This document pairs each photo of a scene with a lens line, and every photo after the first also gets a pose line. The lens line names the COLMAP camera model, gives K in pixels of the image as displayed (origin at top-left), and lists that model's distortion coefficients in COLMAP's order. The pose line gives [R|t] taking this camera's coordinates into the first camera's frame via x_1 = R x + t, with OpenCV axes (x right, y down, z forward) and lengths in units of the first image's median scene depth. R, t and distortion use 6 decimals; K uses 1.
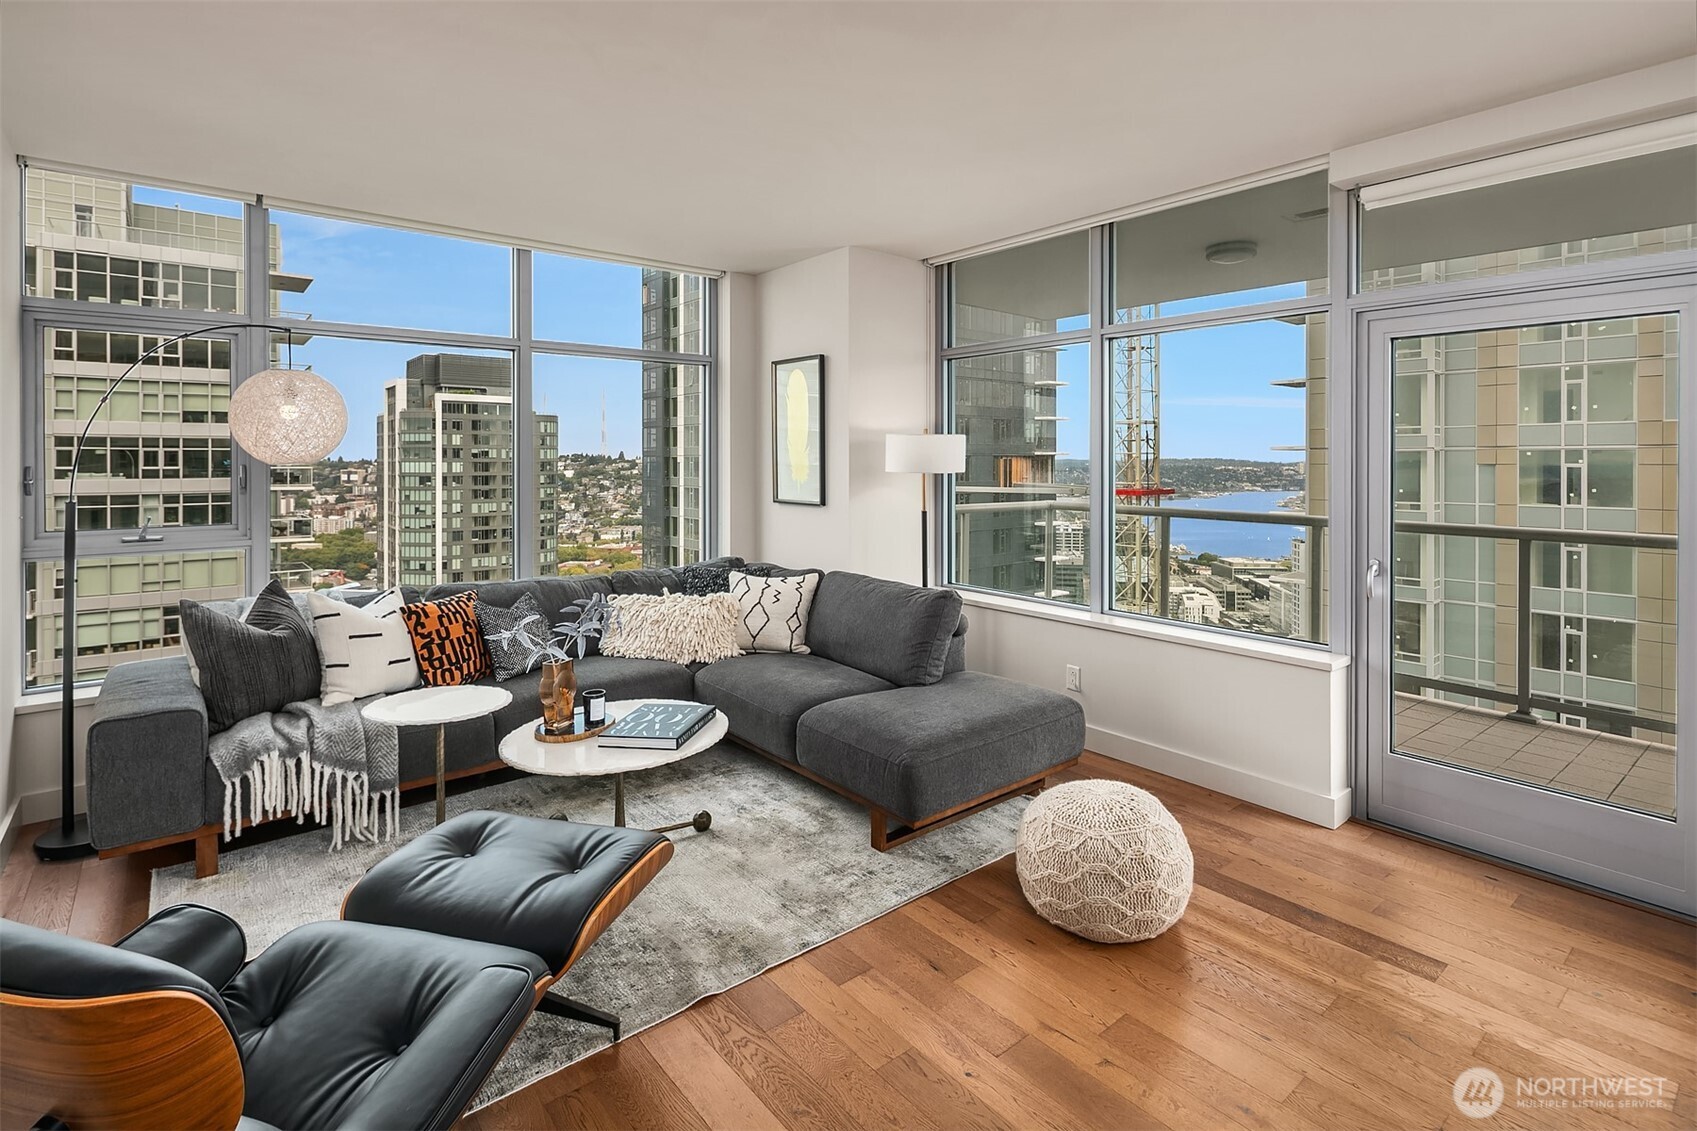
lens RADIAL K [[826.2, 0, 852.0], [0, 826.2, 458.9], [0, 0, 1]] dist [0.005518, -0.002855]
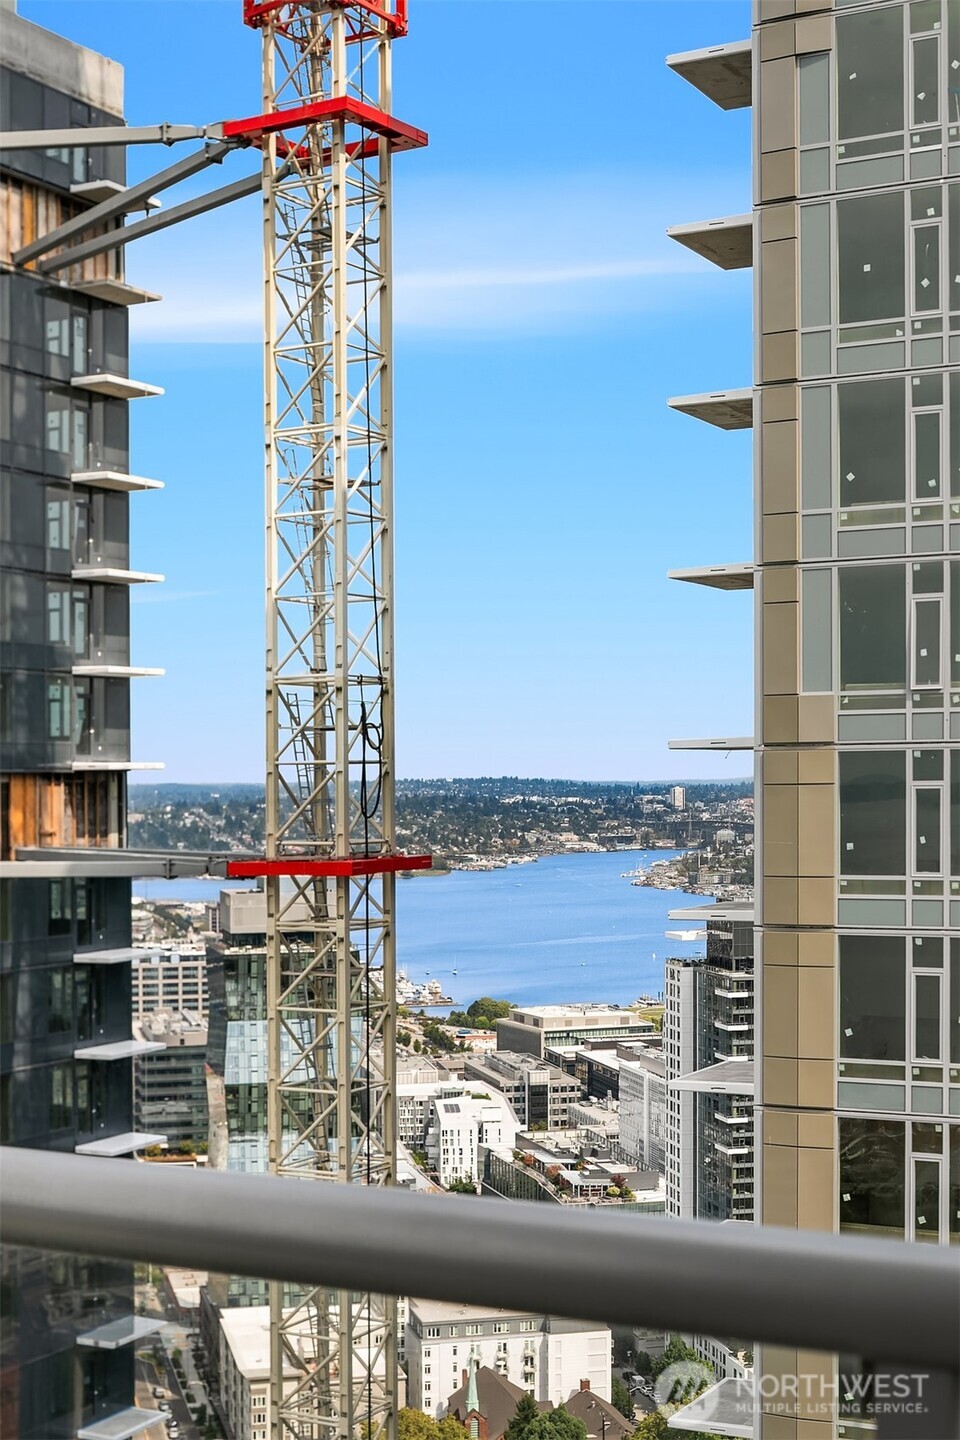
lens RADIAL K [[2087.5, 0, 485.7], [0, 2087.5, 721.1], [0, 0, 1]] dist [-0.033493, 0.000000]
pose [[0.918470, 0.001642, 0.395488, 0.057166], [0.010146, 0.999564, -0.027714, 0.002332], [-0.395361, 0.029468, 0.918053, 0.187507]]
